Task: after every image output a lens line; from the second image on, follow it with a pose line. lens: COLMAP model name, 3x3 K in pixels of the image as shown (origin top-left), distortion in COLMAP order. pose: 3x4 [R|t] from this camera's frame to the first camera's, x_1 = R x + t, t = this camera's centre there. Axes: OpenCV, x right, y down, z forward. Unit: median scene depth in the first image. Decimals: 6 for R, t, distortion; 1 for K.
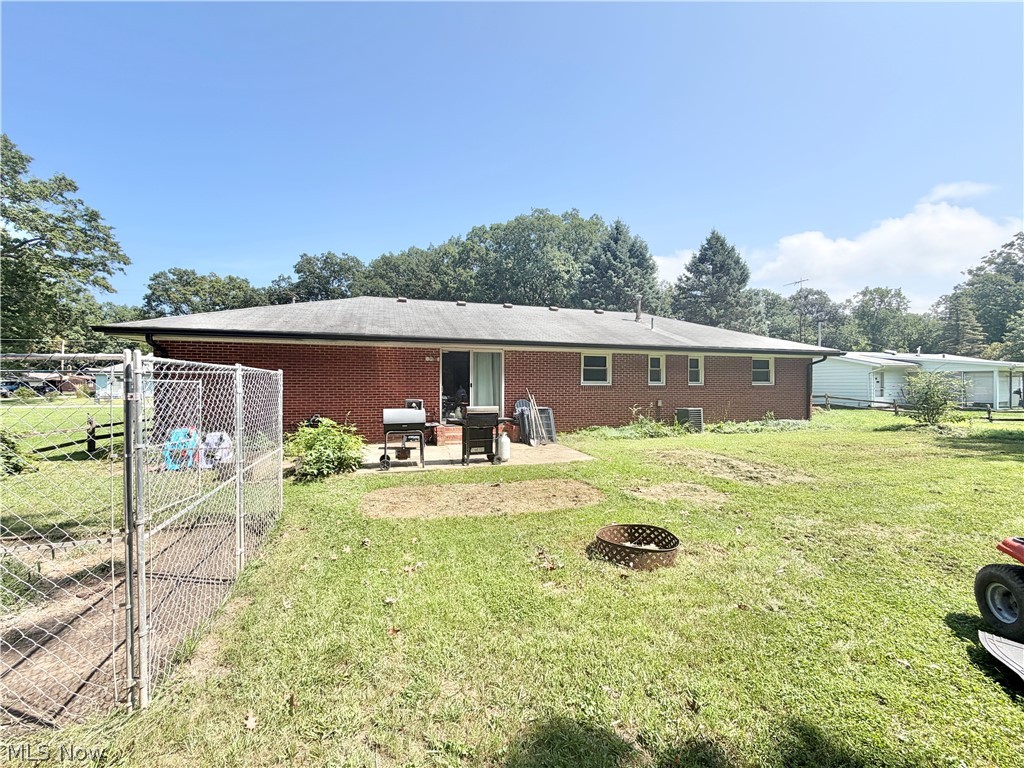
lens RADIAL K [[407.0, 0, 508.5], [0, 407.0, 384.7], [0, 0, 1]] dist [-0.000112, -0.000282]
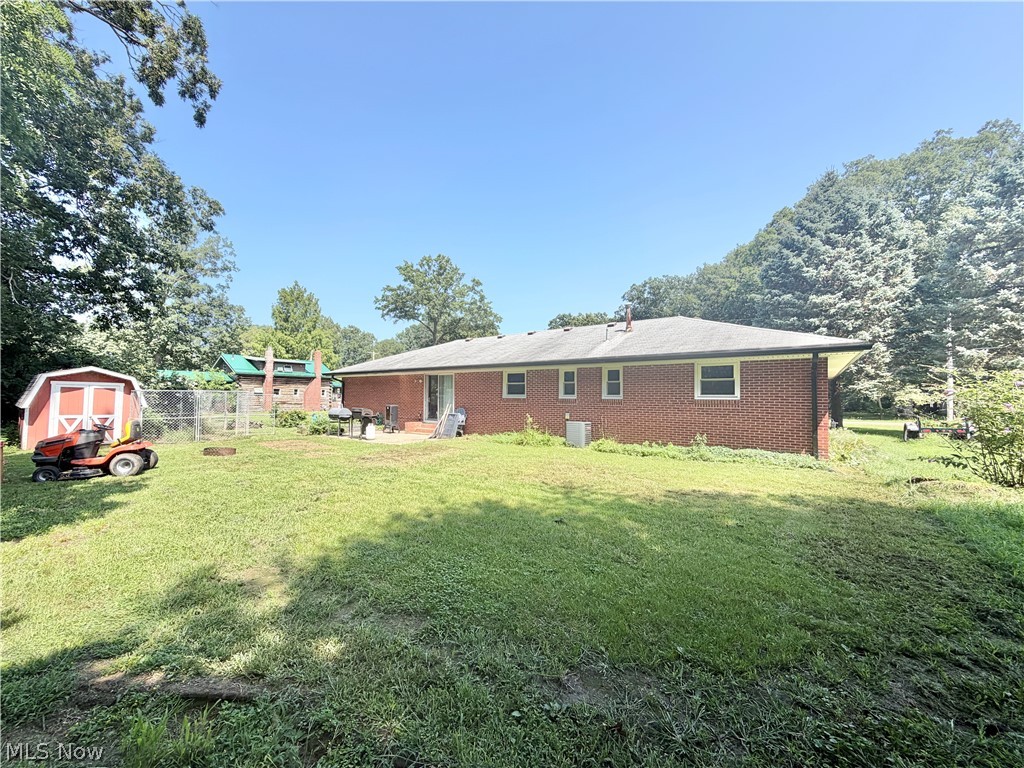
lens RADIAL K [[407.0, 0, 508.5], [0, 407.0, 384.7], [0, 0, 1]] dist [-0.000112, -0.000282]
pose [[0.584612, -0.021941, -0.811017, 0.867200], [-0.007695, 0.999439, -0.032585, 0.000741], [0.811277, 0.025291, 0.584115, 0.221998]]
